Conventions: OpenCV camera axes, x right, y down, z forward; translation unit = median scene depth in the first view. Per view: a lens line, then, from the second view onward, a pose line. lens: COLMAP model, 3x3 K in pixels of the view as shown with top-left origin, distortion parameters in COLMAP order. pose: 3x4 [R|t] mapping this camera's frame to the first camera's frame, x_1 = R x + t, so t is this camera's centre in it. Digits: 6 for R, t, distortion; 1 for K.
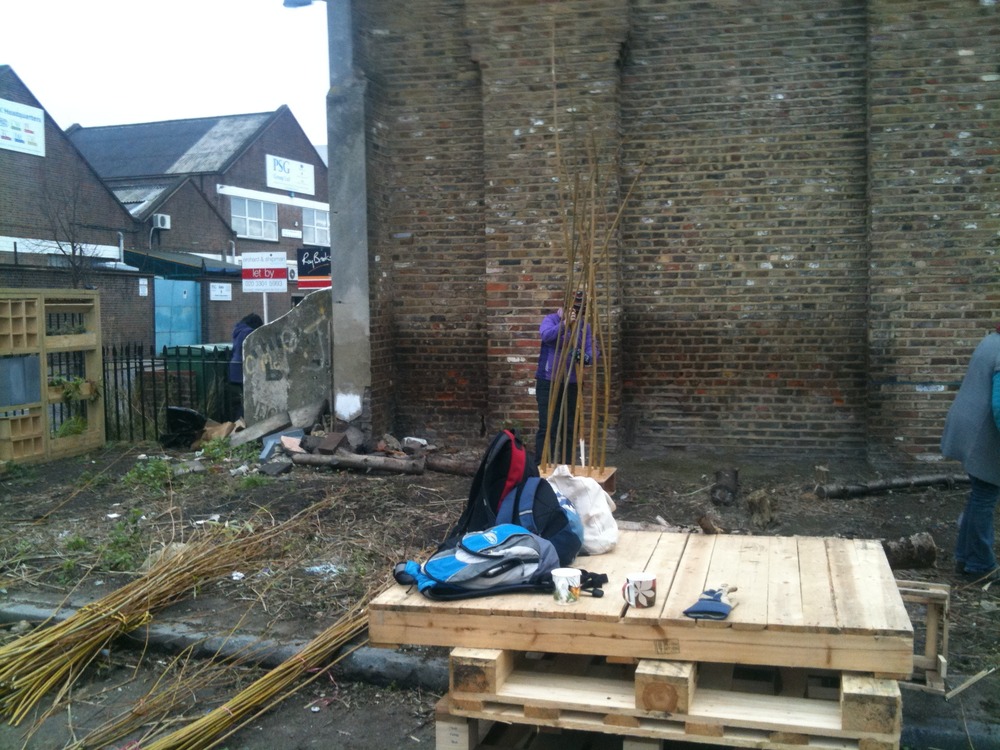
lens RADIAL K [[1036.7, 0, 499.9], [0, 1036.7, 421.4], [0, 0, 1]] dist [0.111582, -0.276264]
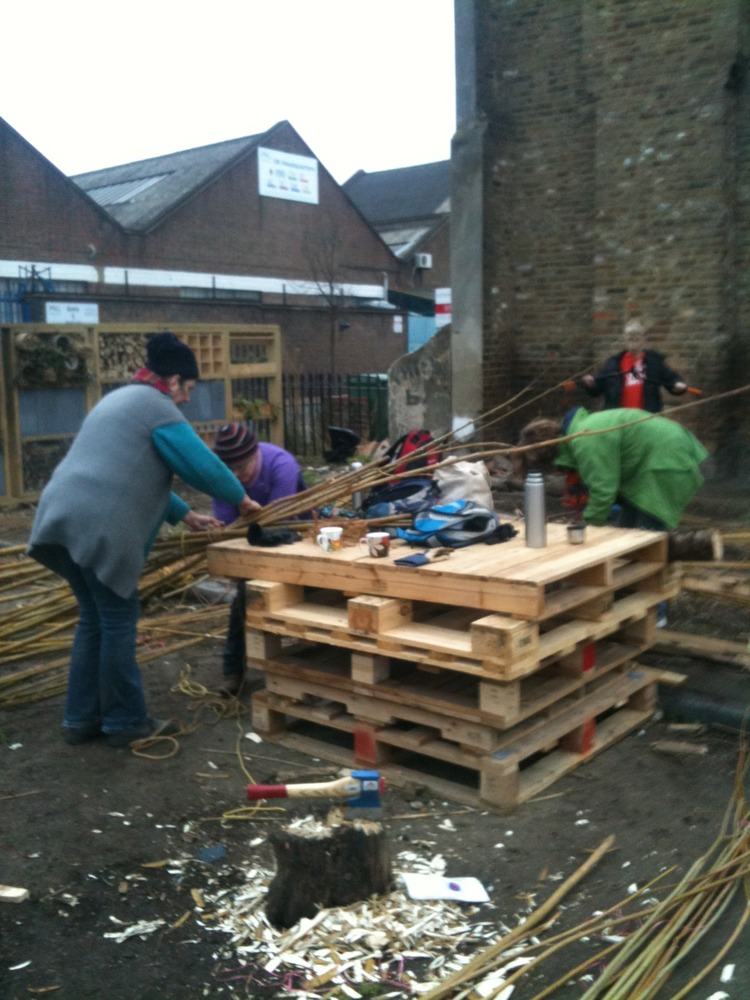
lens RADIAL K [[1045.5, 0, 390.2], [0, 1045.5, 553.1], [0, 0, 1]] dist [0.059378, -0.211822]
pose [[0.931259, 0.065885, -0.358353, 0.189552], [-0.034056, 0.994949, 0.094423, 0.014689], [0.362764, -0.075728, 0.928799, -0.064131]]
